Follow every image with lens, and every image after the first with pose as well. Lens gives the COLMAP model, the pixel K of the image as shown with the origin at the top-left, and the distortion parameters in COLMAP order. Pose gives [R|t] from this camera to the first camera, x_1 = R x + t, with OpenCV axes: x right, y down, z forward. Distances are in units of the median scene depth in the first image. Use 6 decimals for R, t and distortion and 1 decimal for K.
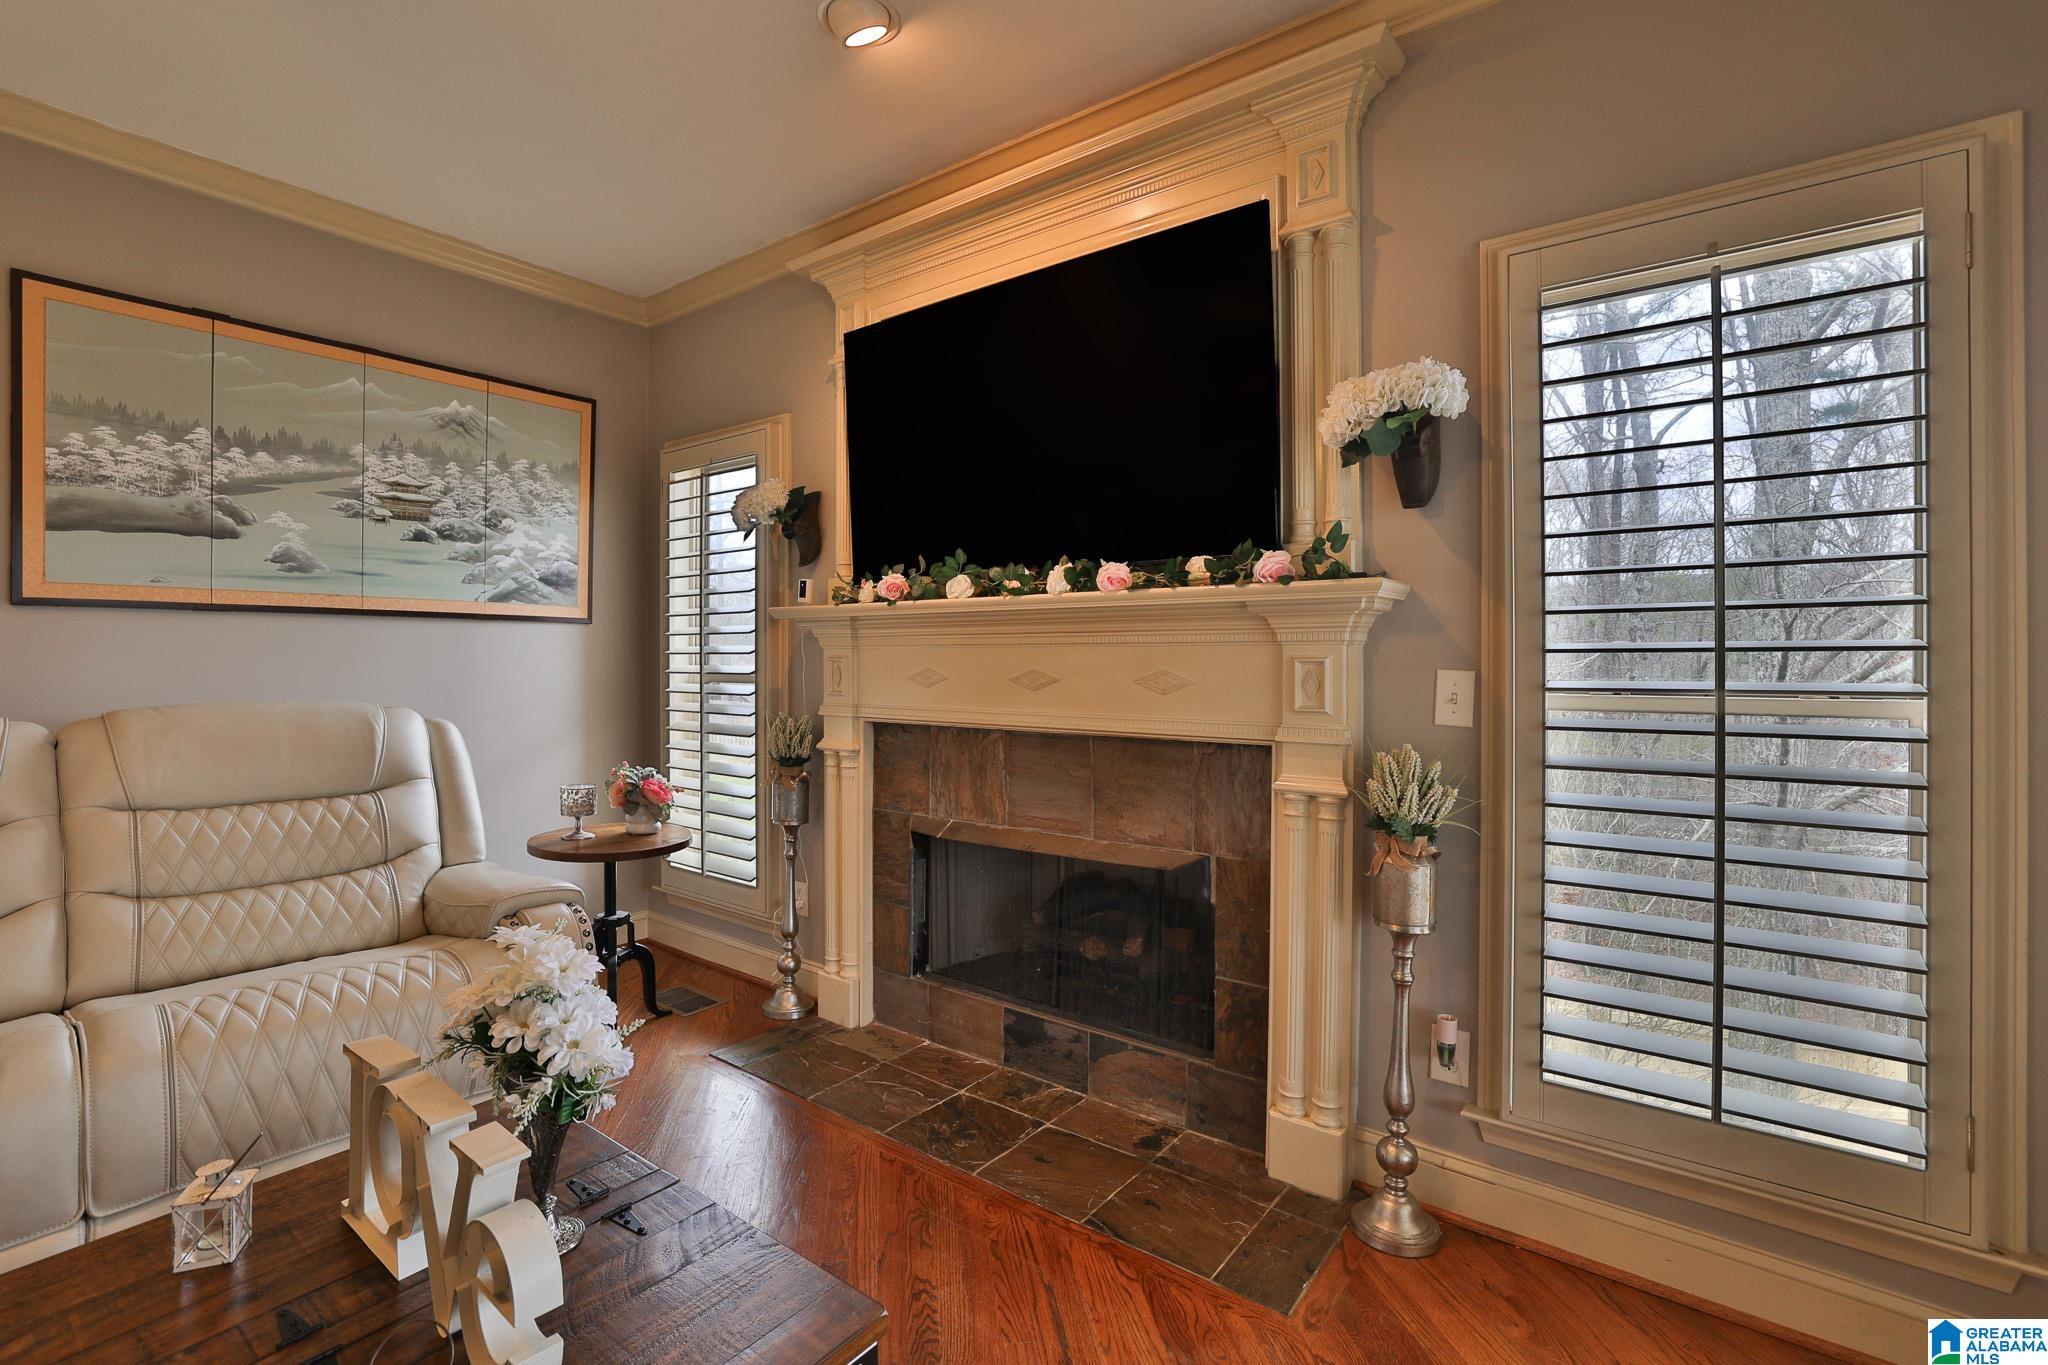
lens RADIAL K [[933.3, 0, 996.8], [0, 933.3, 656.6], [0, 0, 1]] dist [-0.042857, 0.015847]
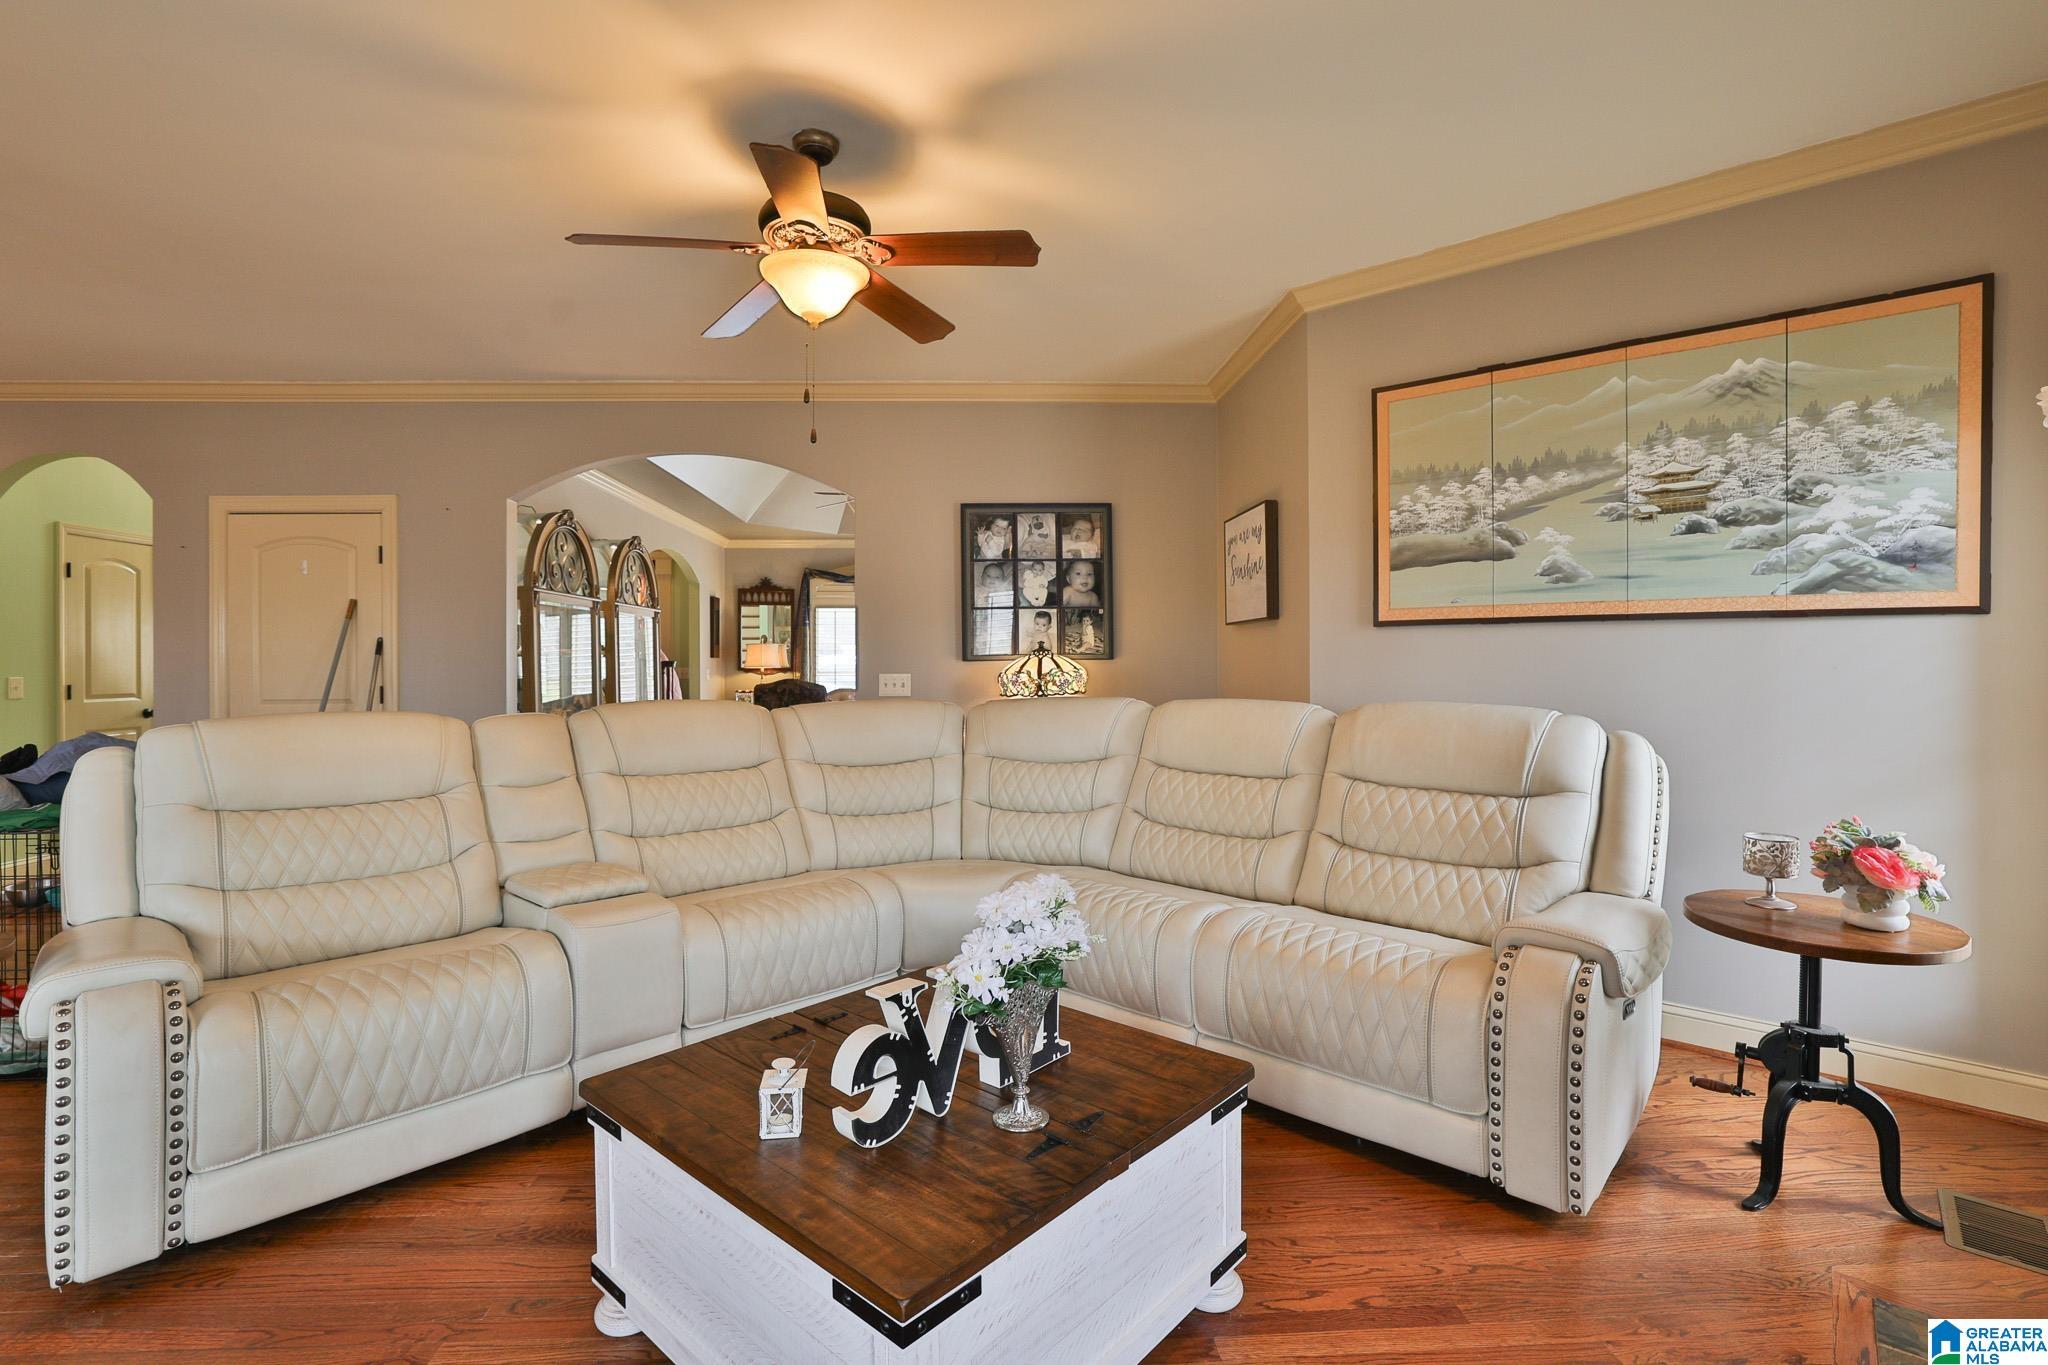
lens RADIAL K [[933.3, 0, 1005.3], [0, 933.3, 666.2], [0, 0, 1]] dist [-0.042857, 0.015847]
pose [[-0.063197, 0.003198, -0.997996, 0.342394], [0.001839, 0.999994, 0.003088, -0.001529], [0.997999, -0.001641, -0.063202, 0.454355]]
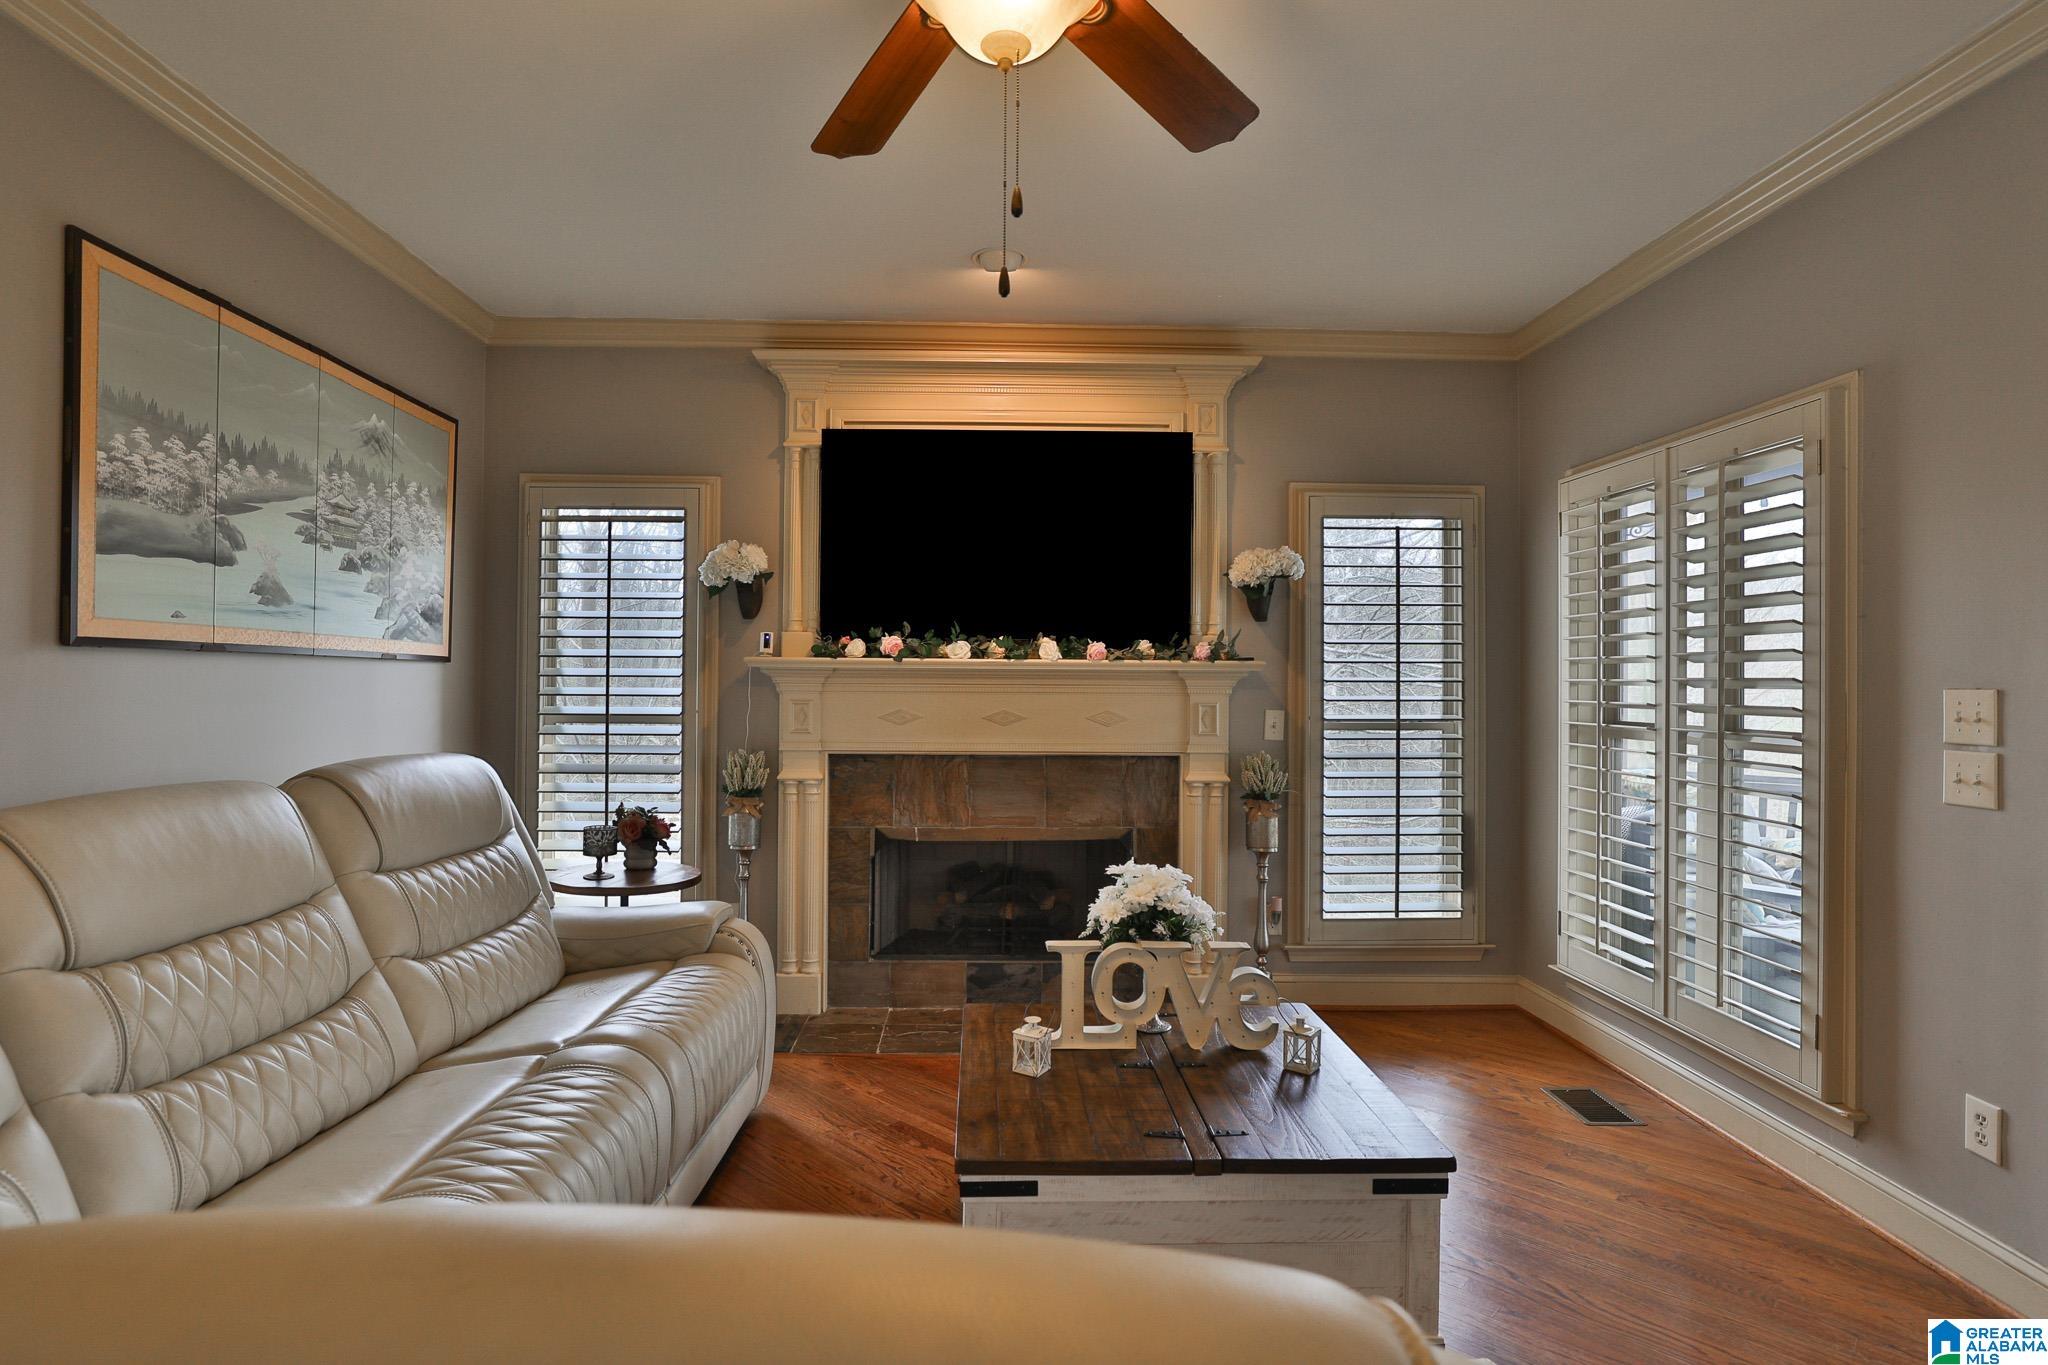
lens RADIAL K [[1050.7, 0, 1003.6], [0, 1050.7, 666.8], [0, 0, 1]] dist [-0.025388, 0.007221]
pose [[0.773283, 0.014502, 0.633896, -0.898491], [-0.007633, 0.999879, -0.013564, -0.028444], [-0.634015, 0.005650, 0.773300, -0.201816]]
